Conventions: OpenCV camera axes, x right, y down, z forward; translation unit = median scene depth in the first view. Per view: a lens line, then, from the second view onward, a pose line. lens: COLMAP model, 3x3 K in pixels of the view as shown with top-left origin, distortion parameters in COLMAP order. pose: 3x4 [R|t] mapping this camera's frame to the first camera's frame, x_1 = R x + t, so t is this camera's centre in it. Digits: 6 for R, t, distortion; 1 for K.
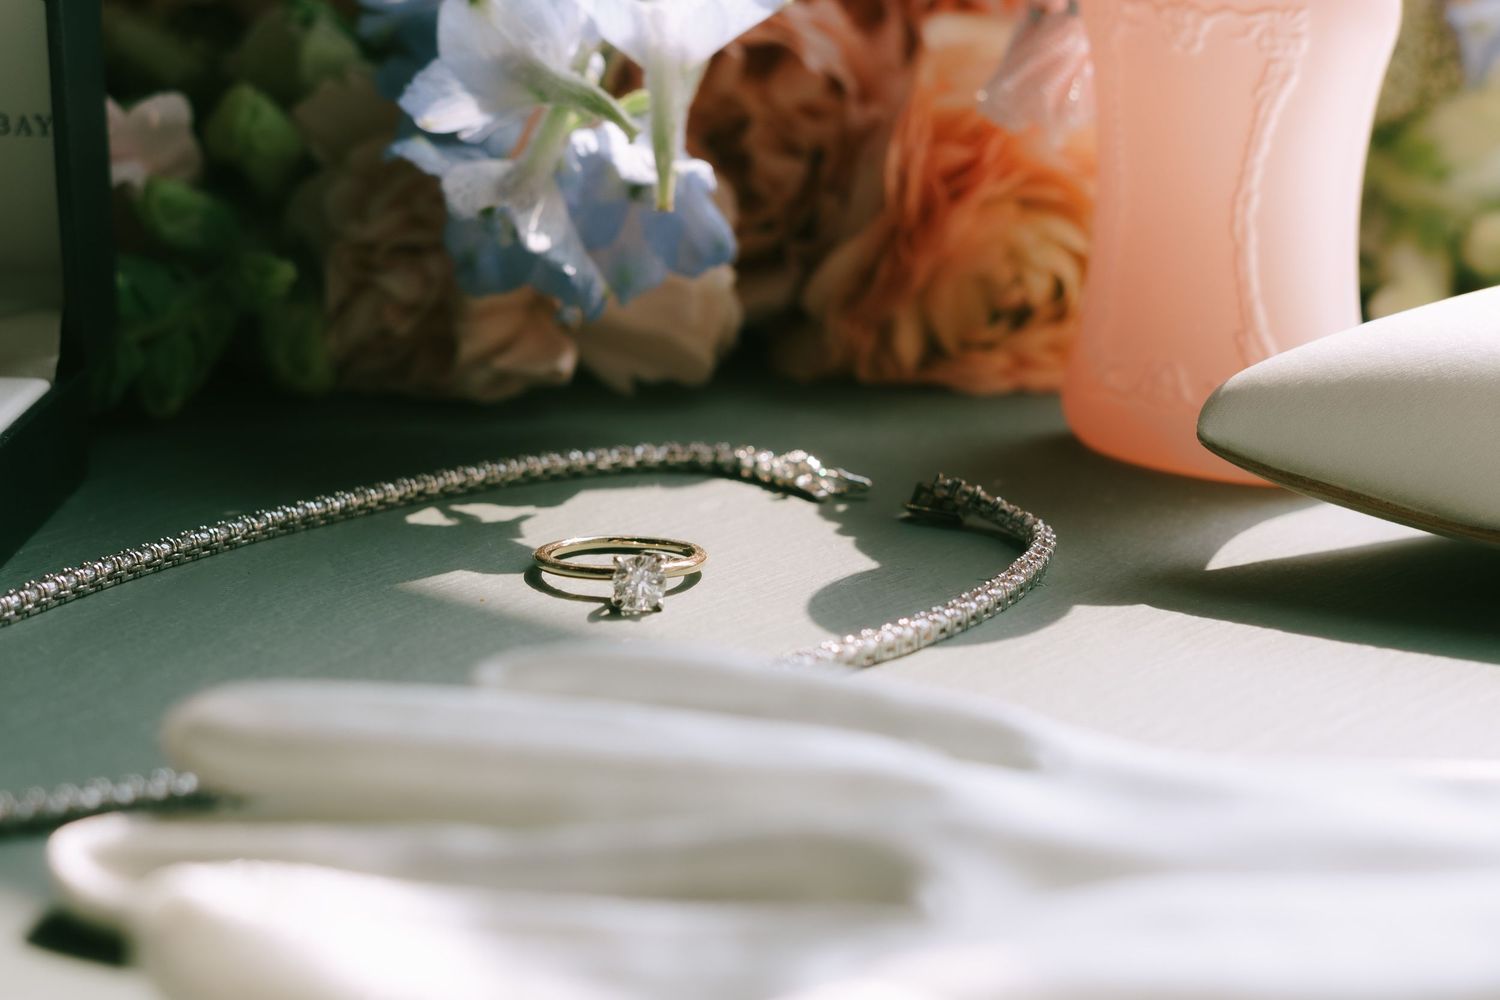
lens RADIAL K [[3700.7, 0, 750.0], [0, 3700.7, 500.0], [0, 0, 1]] dist [0.063076, 0.420447]
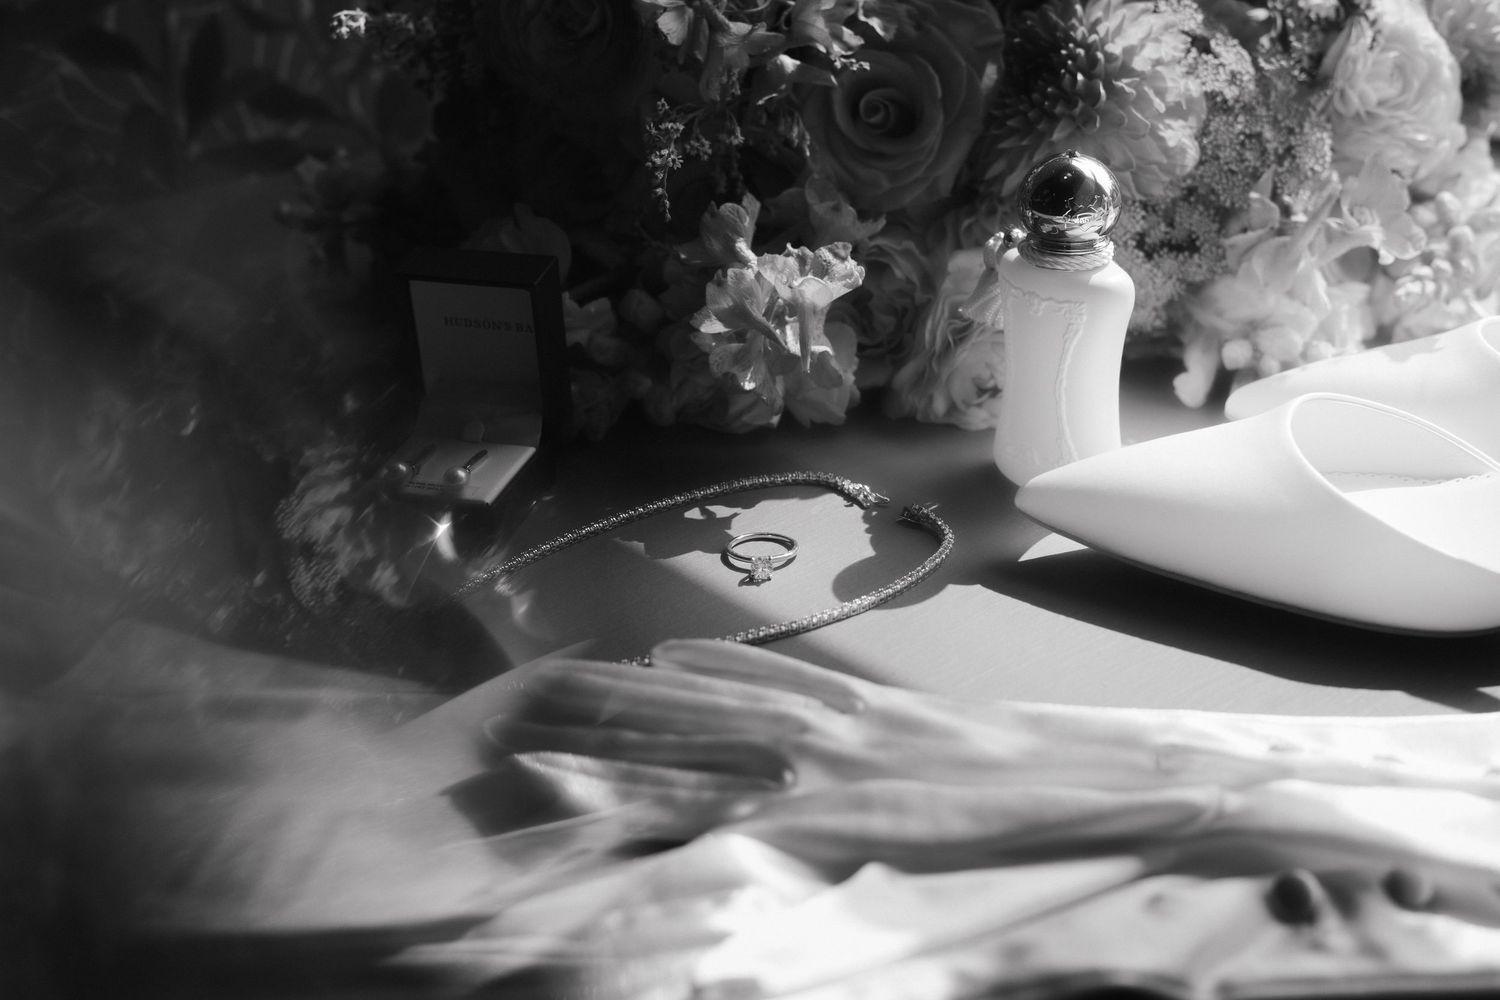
lens RADIAL K [[2195.9, 0, 750.0], [0, 2195.9, 500.0], [0, 0, 1]] dist [-0.002724, -0.055209]
pose [[0.986936, 0.041005, -0.155808, 0.156950], [-0.019631, 0.990470, 0.136319, -0.185364], [0.159913, -0.131480, 0.978336, -0.327354]]
